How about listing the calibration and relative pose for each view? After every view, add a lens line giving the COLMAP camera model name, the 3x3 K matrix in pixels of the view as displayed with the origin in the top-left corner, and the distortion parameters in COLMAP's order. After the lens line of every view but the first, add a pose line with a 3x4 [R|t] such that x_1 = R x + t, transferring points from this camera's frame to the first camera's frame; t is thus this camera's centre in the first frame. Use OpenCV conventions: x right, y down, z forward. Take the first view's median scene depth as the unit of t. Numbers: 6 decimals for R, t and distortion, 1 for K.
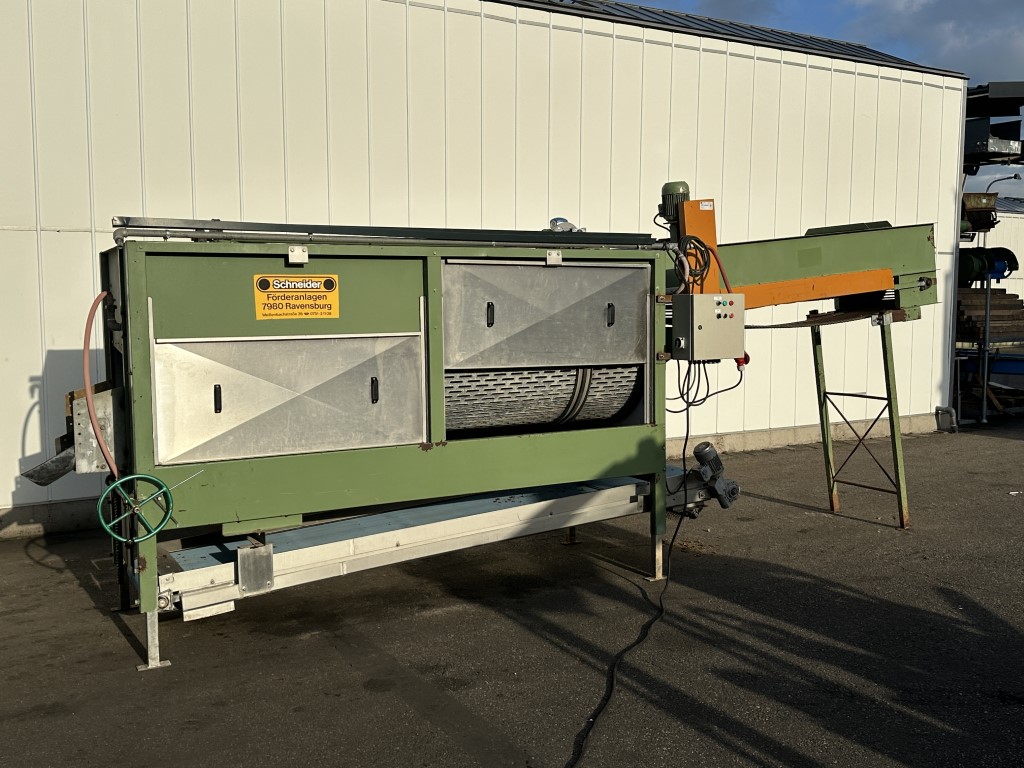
lens RADIAL K [[1014.2, 0, 506.5], [0, 1014.2, 384.3], [0, 0, 1]] dist [0.037733, 0.000000]
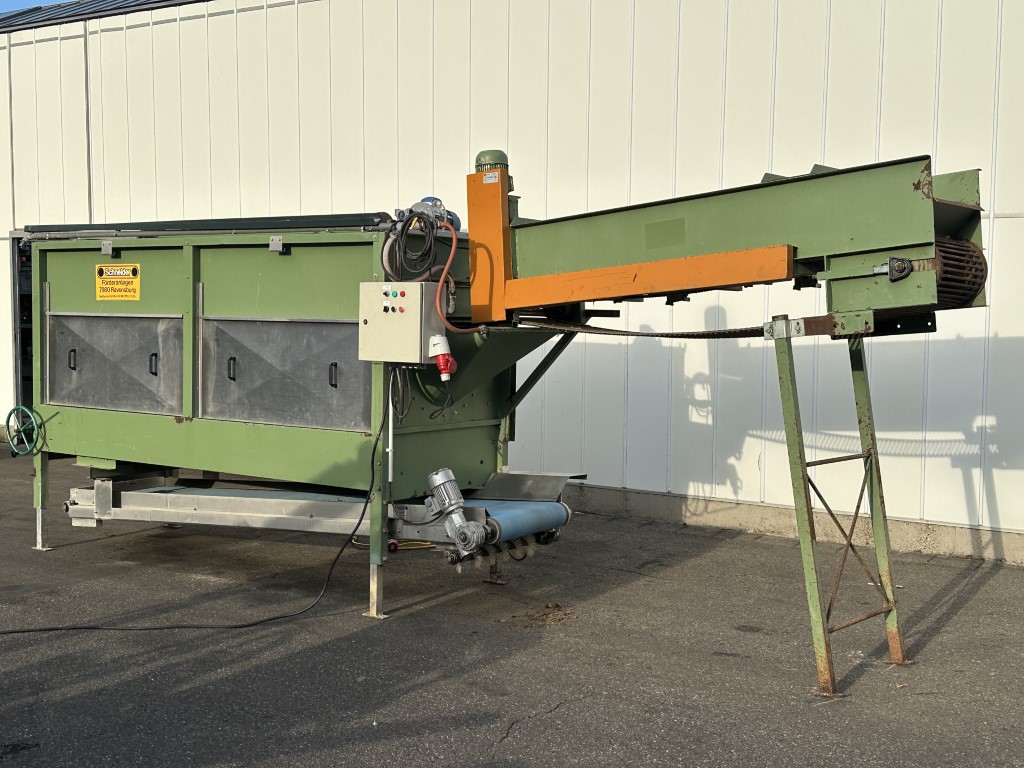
lens RADIAL K [[1255.9, 0, 512.8], [0, 1255.9, 408.0], [0, 0, 1]] dist [0.064266, 0.000000]
pose [[0.440362, 0.085843, -0.893707, 1.267875], [-0.096337, 0.994190, 0.048026, -0.050191], [0.892637, 0.064948, 0.446073, 0.694879]]
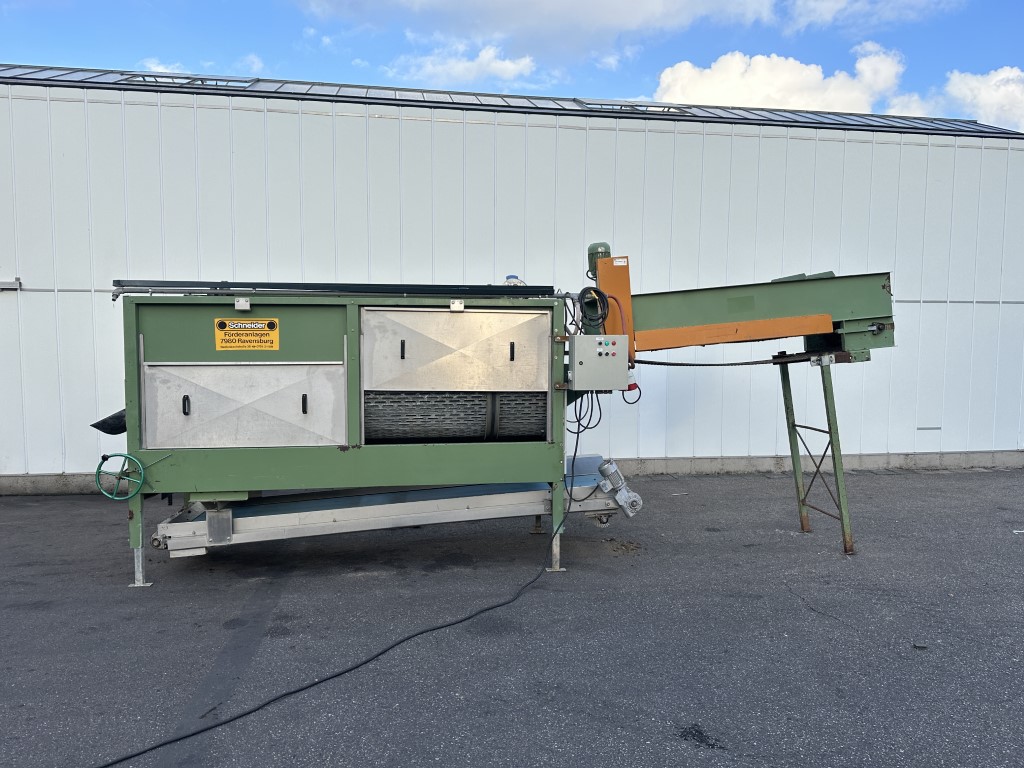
lens RADIAL K [[721.9, 0, 515.7], [0, 721.9, 378.4], [0, 0, 1]] dist [0.017625, -0.021742]
pose [[0.927686, 0.031128, -0.372061, 0.466499], [-0.041679, 0.998924, -0.020347, -0.019271], [0.371027, 0.034382, 0.927985, 0.200499]]
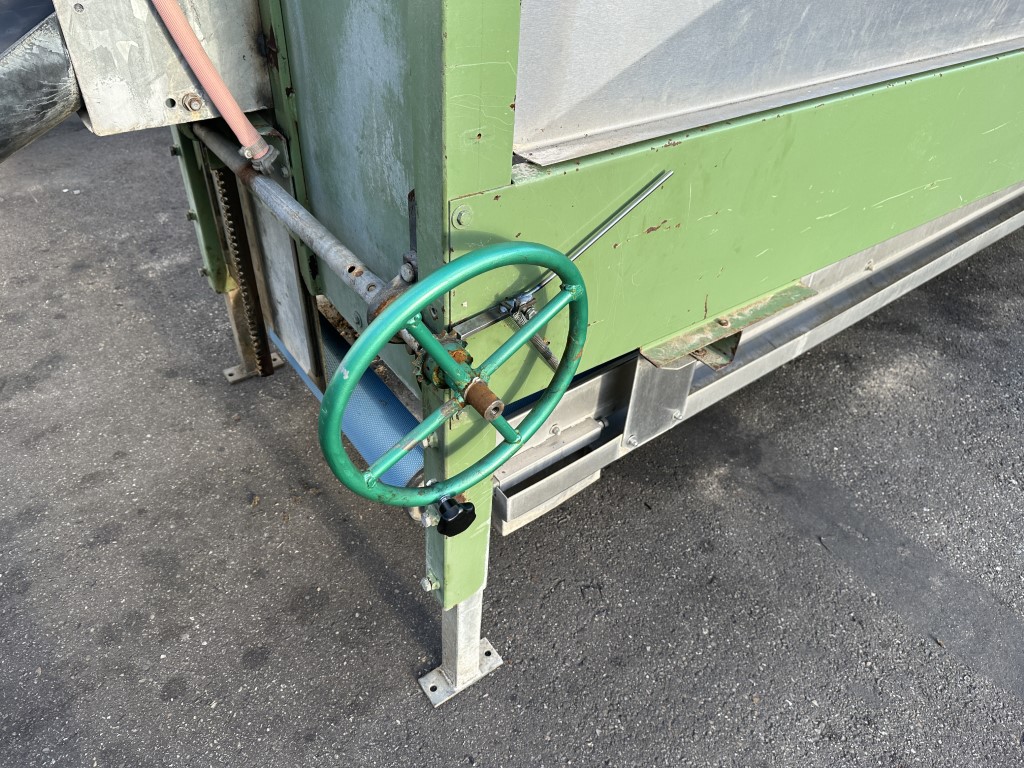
lens RADIAL K [[721.9, 0, 515.7], [0, 721.9, 382.6], [0, 0, 1]] dist [0.017625, -0.021742]
pose [[0.986925, -0.035188, 0.157289, -0.320755], [-0.061455, 0.820002, 0.569052, 0.025470], [-0.149001, -0.571278, 0.807119, 0.738807]]
